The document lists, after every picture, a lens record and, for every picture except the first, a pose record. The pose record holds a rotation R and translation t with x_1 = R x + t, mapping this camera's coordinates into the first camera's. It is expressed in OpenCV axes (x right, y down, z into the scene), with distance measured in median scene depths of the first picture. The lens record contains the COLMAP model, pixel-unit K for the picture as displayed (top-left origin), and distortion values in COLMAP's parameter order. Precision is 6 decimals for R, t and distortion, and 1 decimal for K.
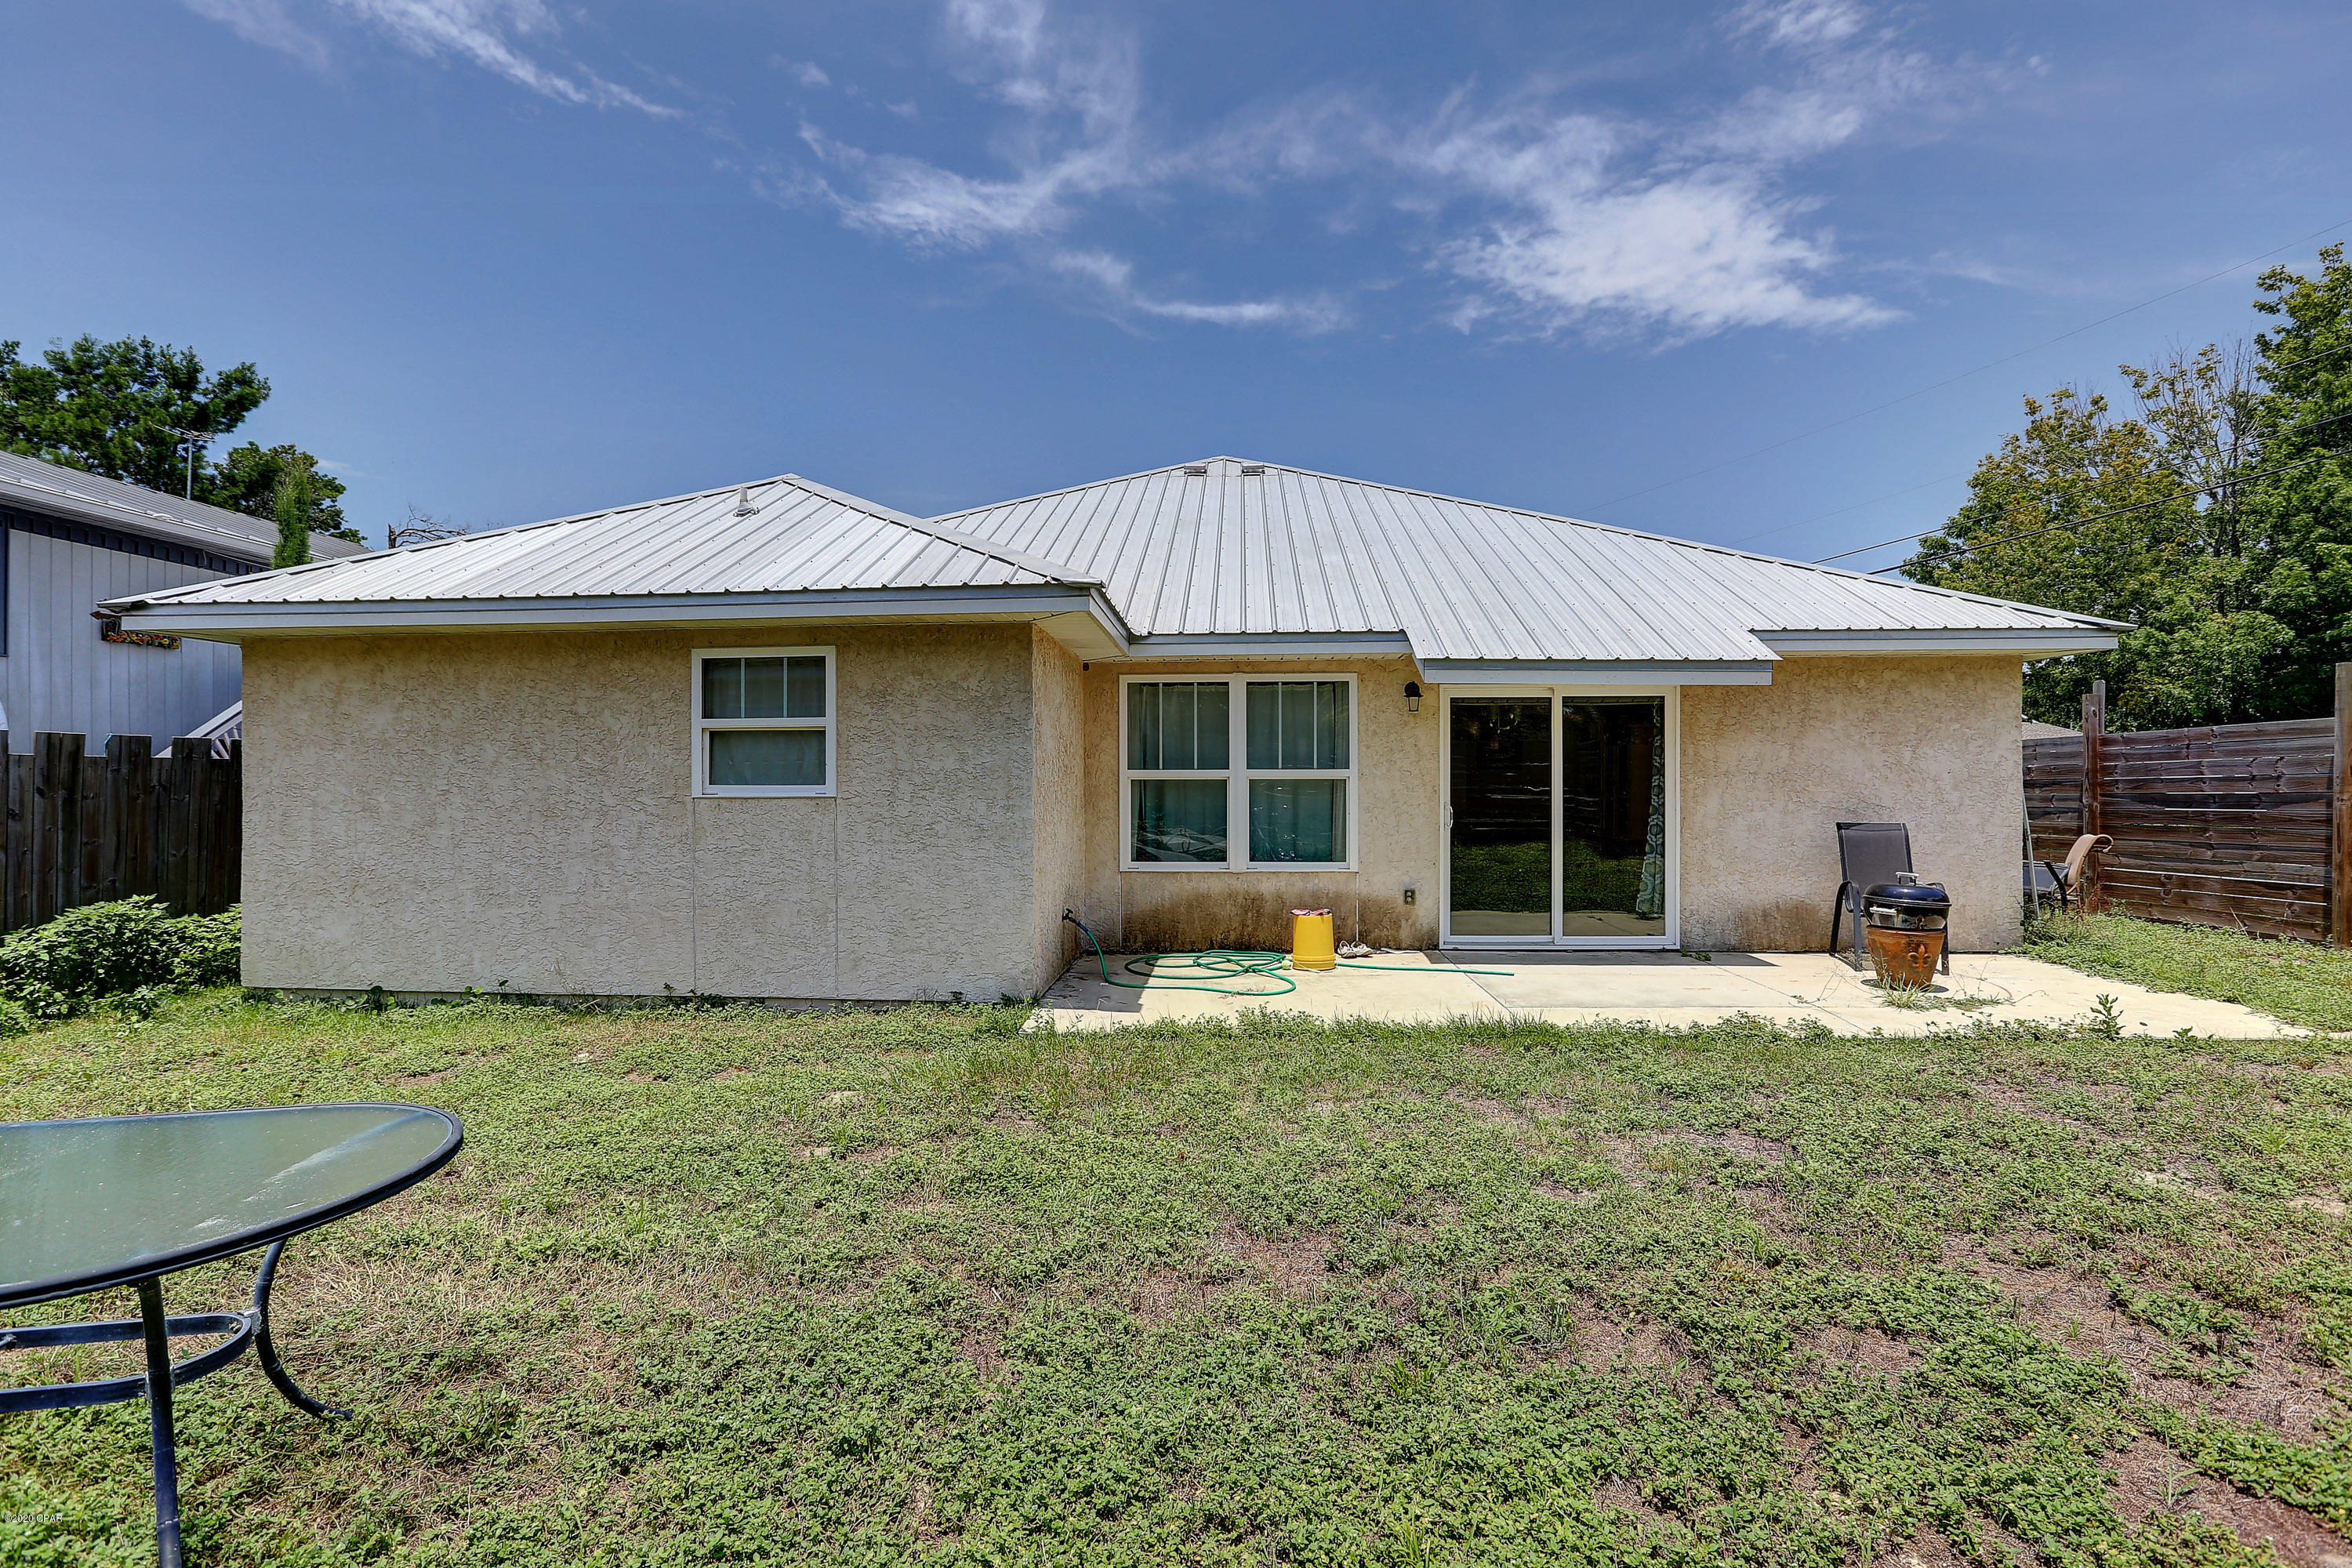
lens RADIAL K [[1074.3, 0, 1187.2], [0, 1074.3, 801.7], [0, 0, 1]] dist [-0.038404, 0.010365]
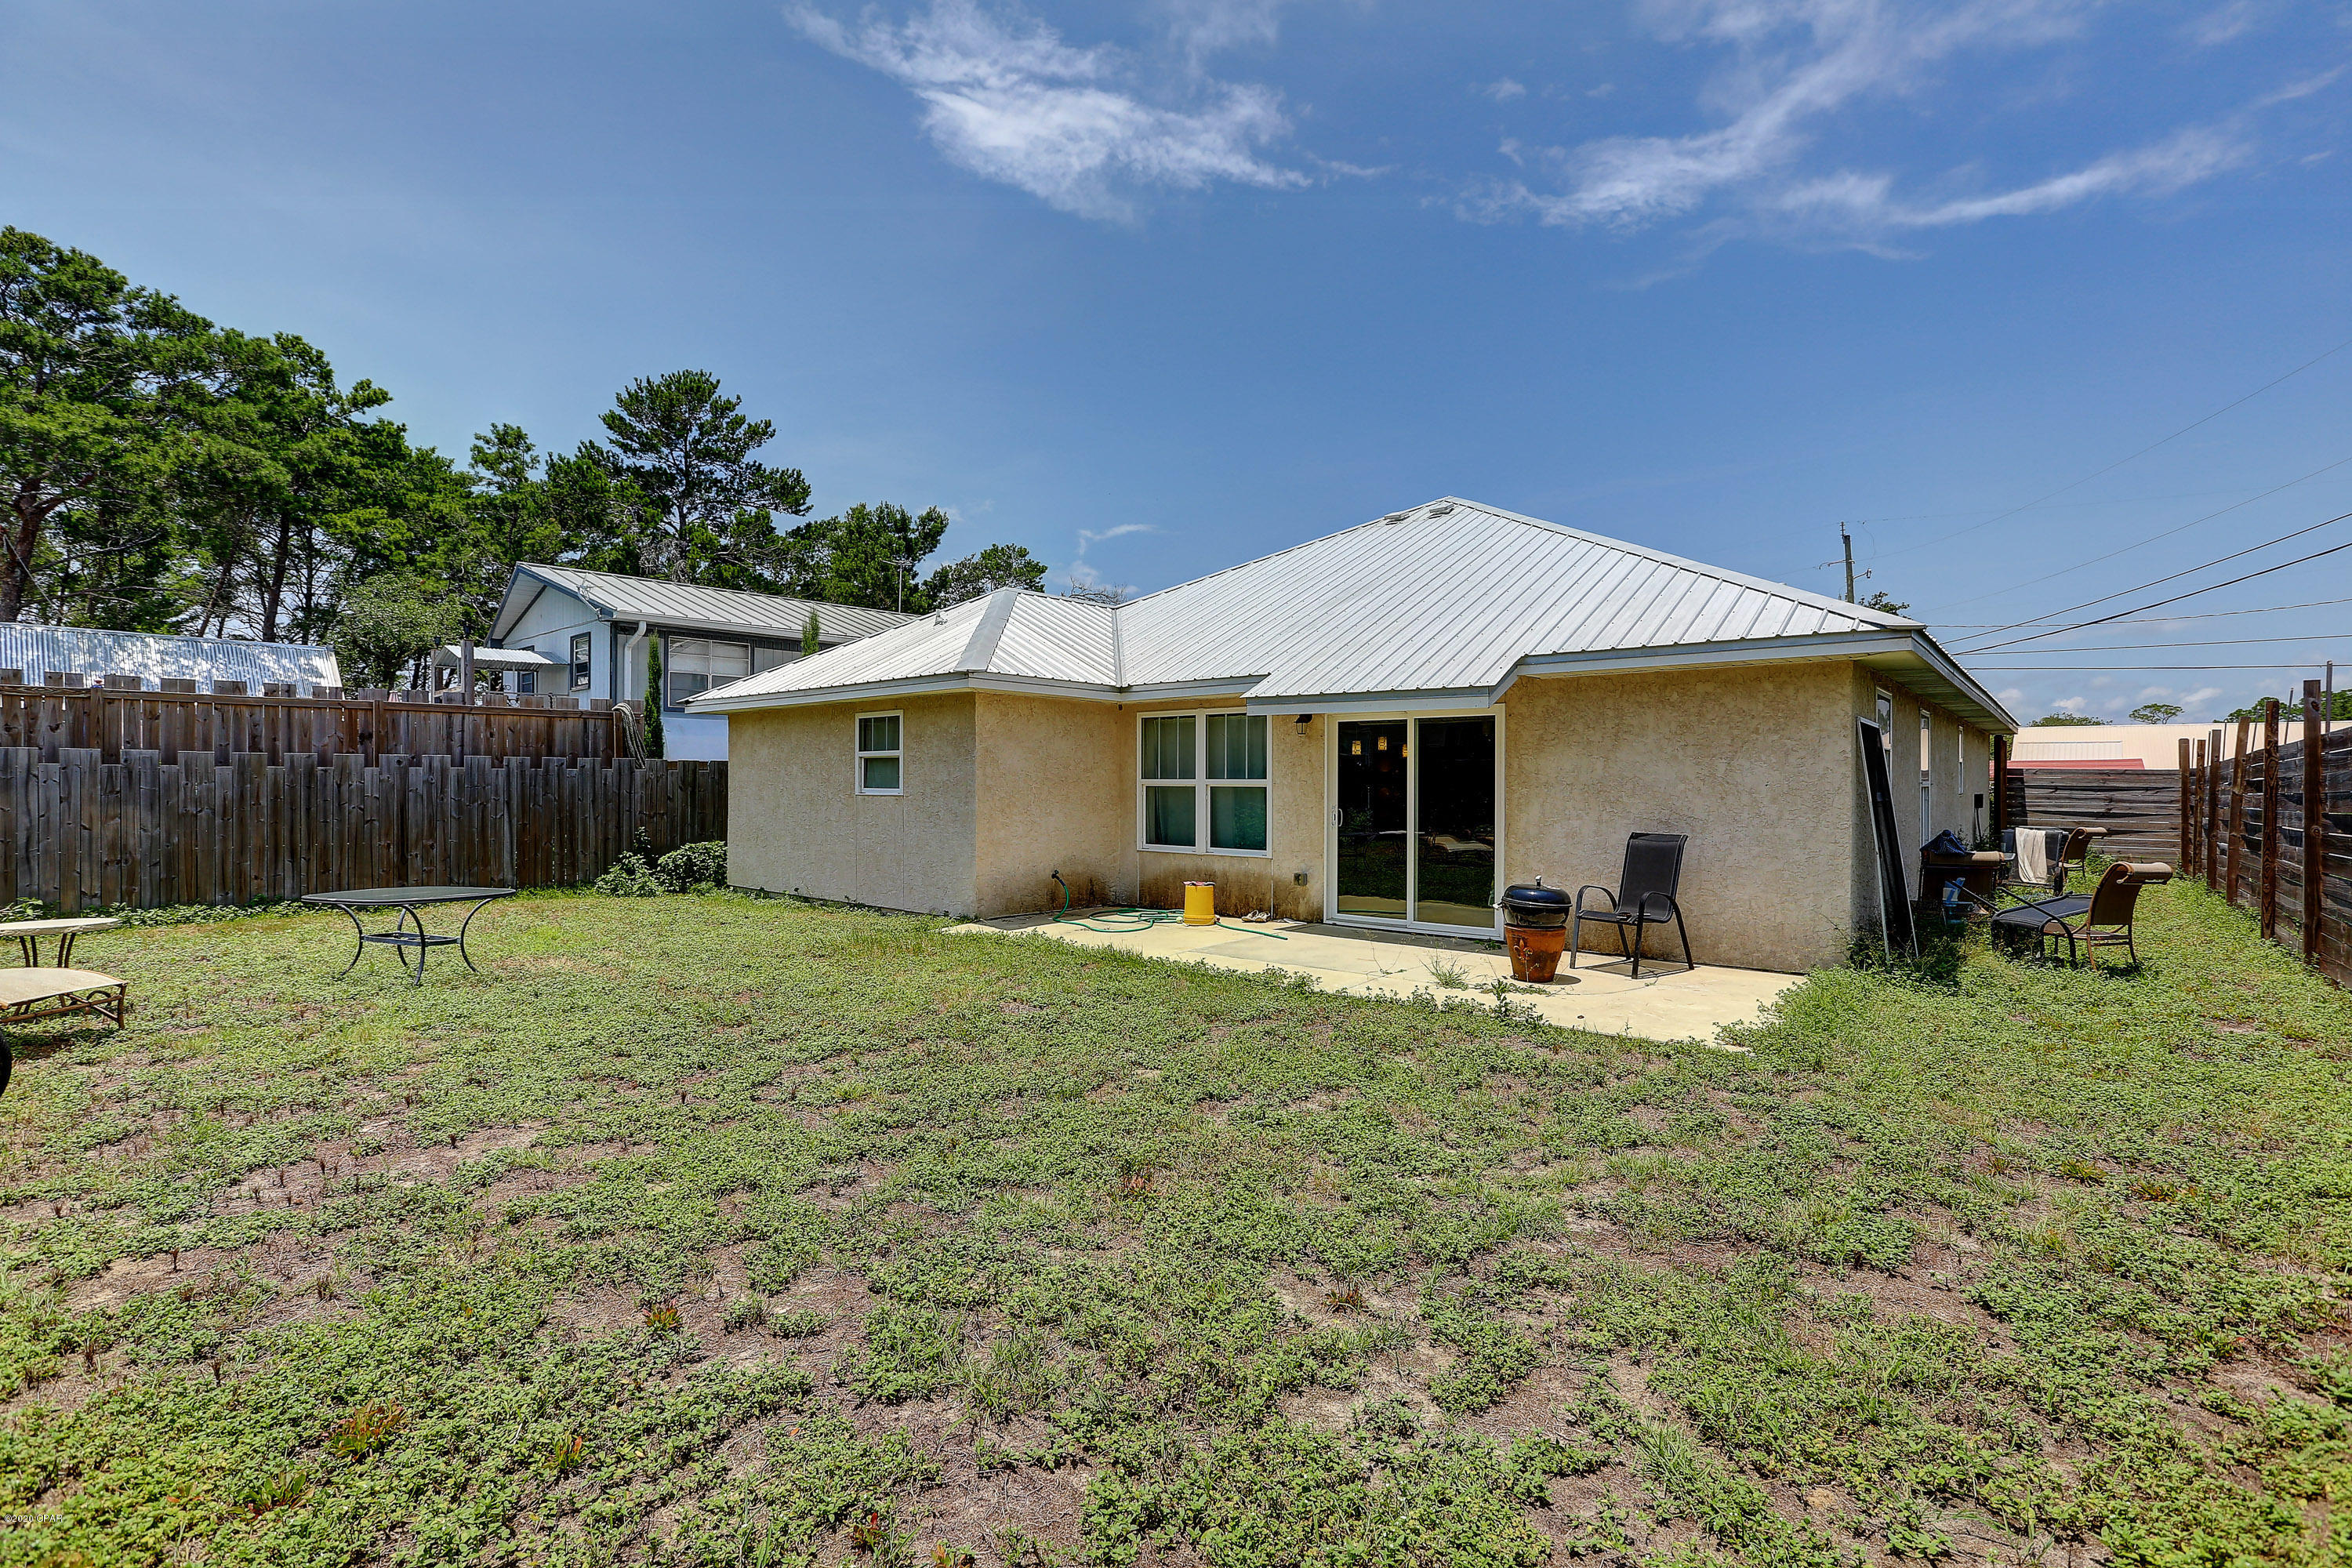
lens RADIAL K [[1074.3, 0, 1183.0], [0, 1074.3, 796.5], [0, 0, 1]] dist [-0.038404, 0.010365]
pose [[0.800705, 0.013361, -0.598910, 0.848402], [-0.016242, 0.999868, 0.000590, -0.008527], [0.598839, 0.009255, 0.800816, -0.104184]]
